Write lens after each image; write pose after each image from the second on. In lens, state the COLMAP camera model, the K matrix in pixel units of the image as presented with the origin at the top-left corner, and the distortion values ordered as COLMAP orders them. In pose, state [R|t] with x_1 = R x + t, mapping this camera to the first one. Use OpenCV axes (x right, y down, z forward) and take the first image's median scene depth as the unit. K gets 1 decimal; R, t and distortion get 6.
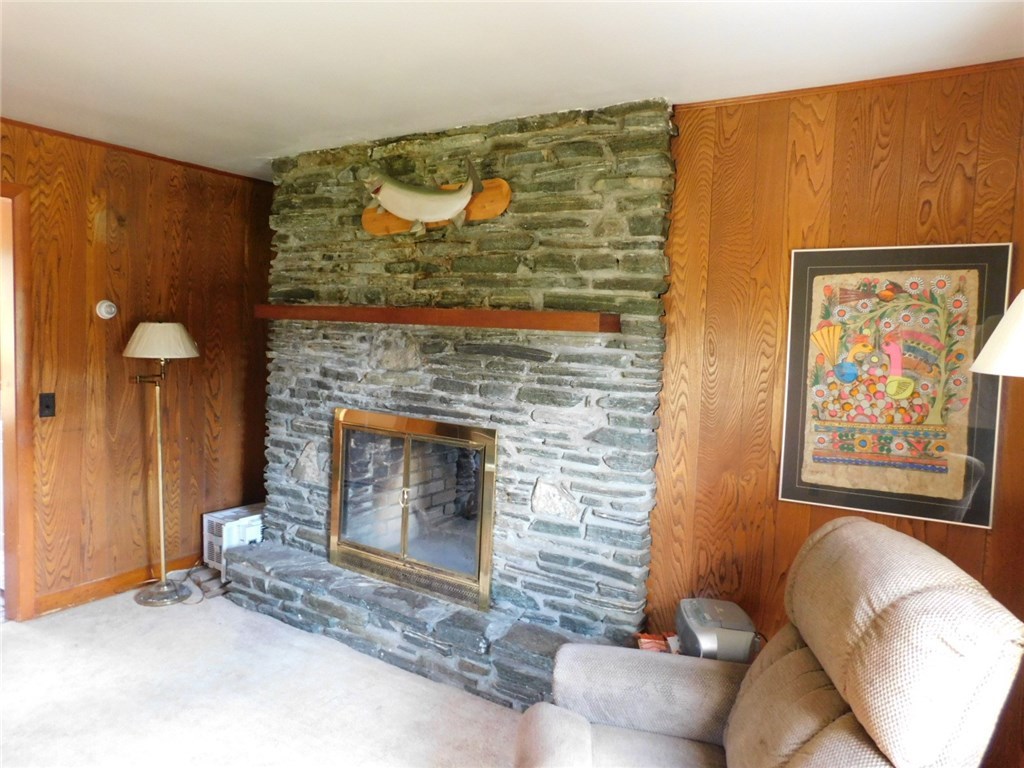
lens RADIAL K [[717.5, 0, 512.0], [0, 717.5, 385.1], [0, 0, 1]] dist [-0.005846, -0.001349]
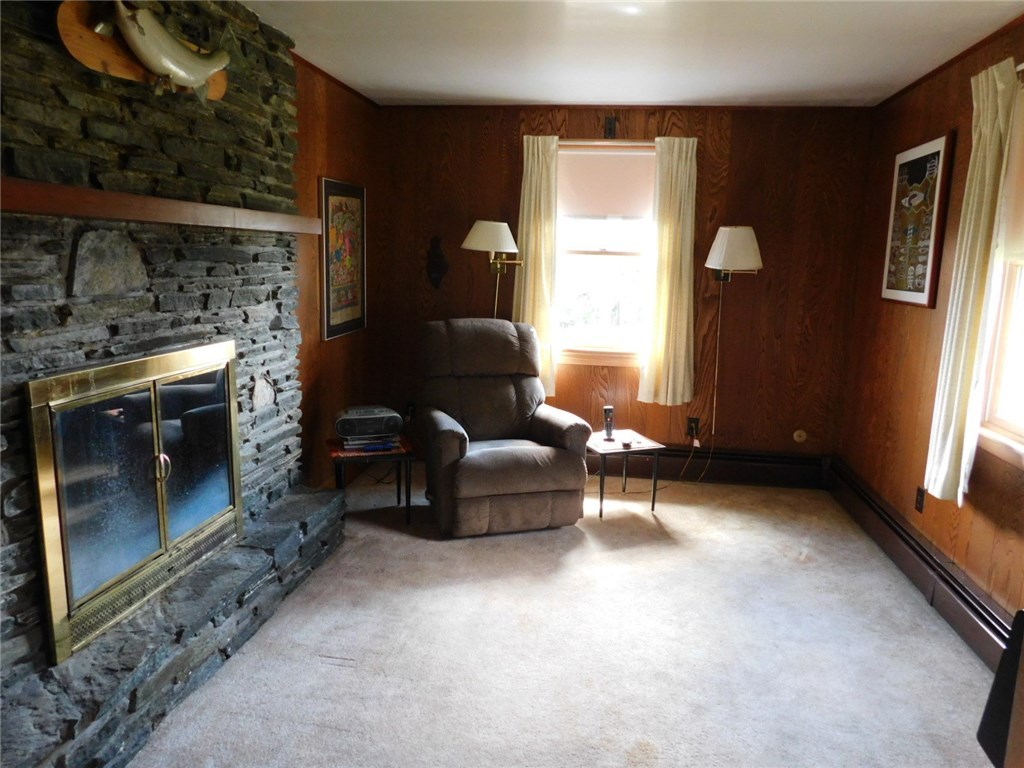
lens RADIAL K [[717.5, 0, 513.0], [0, 717.5, 380.6], [0, 0, 1]] dist [-0.005846, -0.001349]
pose [[-0.412052, -0.210199, 0.886583, -0.903123], [0.026100, 0.969904, 0.242084, -0.092311], [-0.910786, 0.122891, -0.394165, 0.939373]]
